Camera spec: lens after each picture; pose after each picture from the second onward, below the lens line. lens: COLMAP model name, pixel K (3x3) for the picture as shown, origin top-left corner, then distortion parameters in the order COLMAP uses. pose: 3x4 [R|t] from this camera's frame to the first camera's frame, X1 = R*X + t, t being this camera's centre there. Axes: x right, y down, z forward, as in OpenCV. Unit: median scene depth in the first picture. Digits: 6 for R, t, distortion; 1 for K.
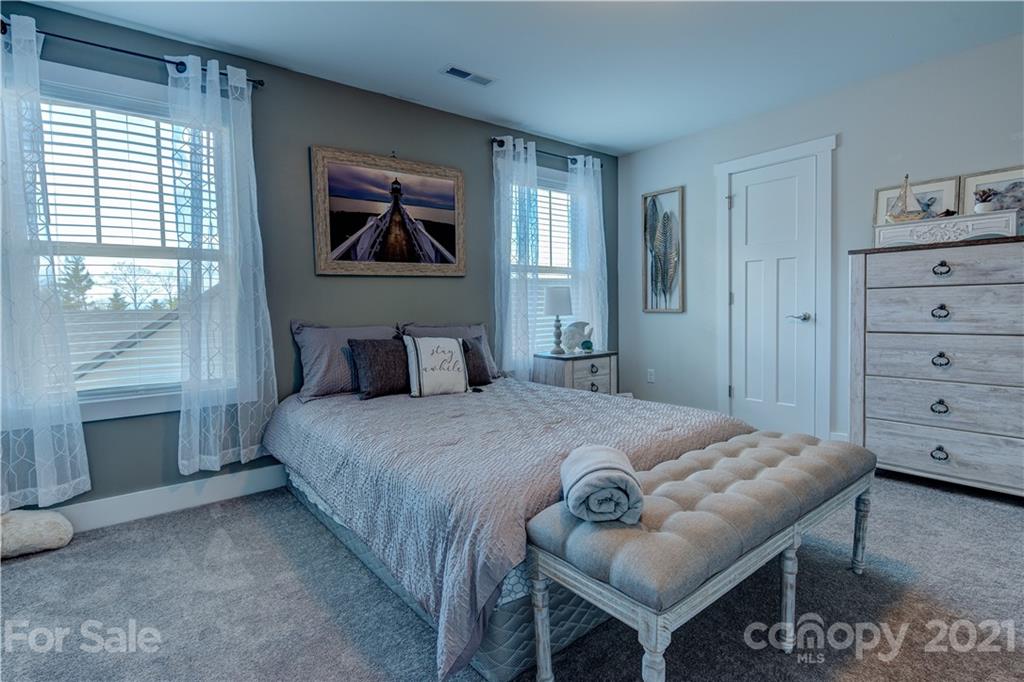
lens RADIAL K [[491.7, 0, 512.4], [0, 491.7, 335.0], [0, 0, 1]] dist [-0.001465, -0.002212]
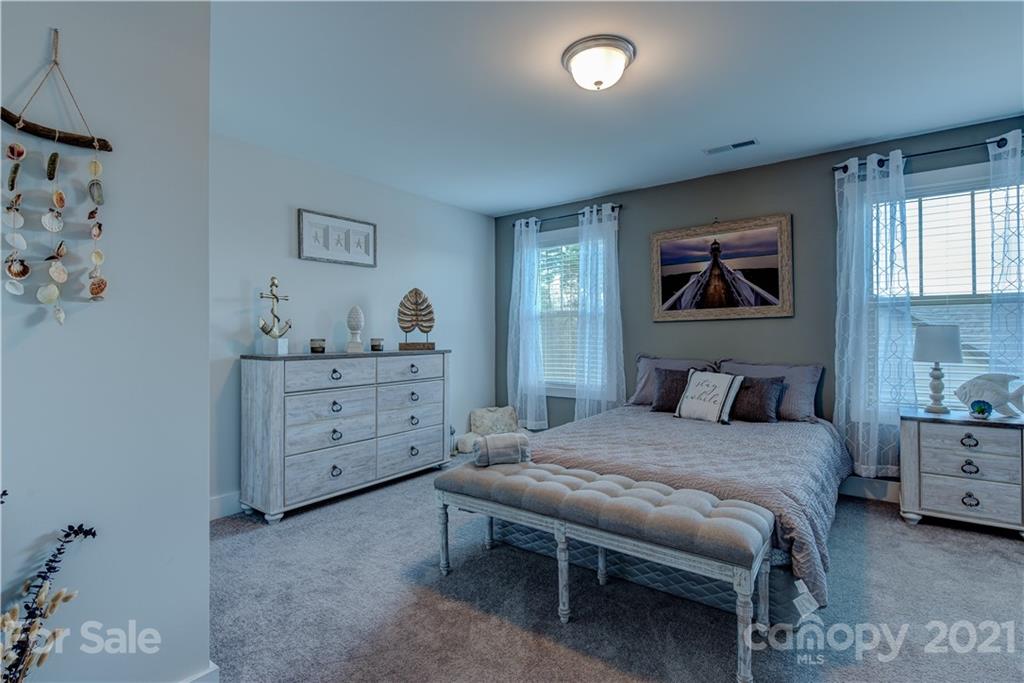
lens RADIAL K [[491.7, 0, 512.9], [0, 491.7, 340.6], [0, 0, 1]] dist [-0.001465, -0.002212]
pose [[0.254182, 0.024320, -0.966851, 0.814950], [-0.055735, 0.998391, 0.010461, -0.054640], [0.965549, 0.051229, 0.255128, 0.219280]]
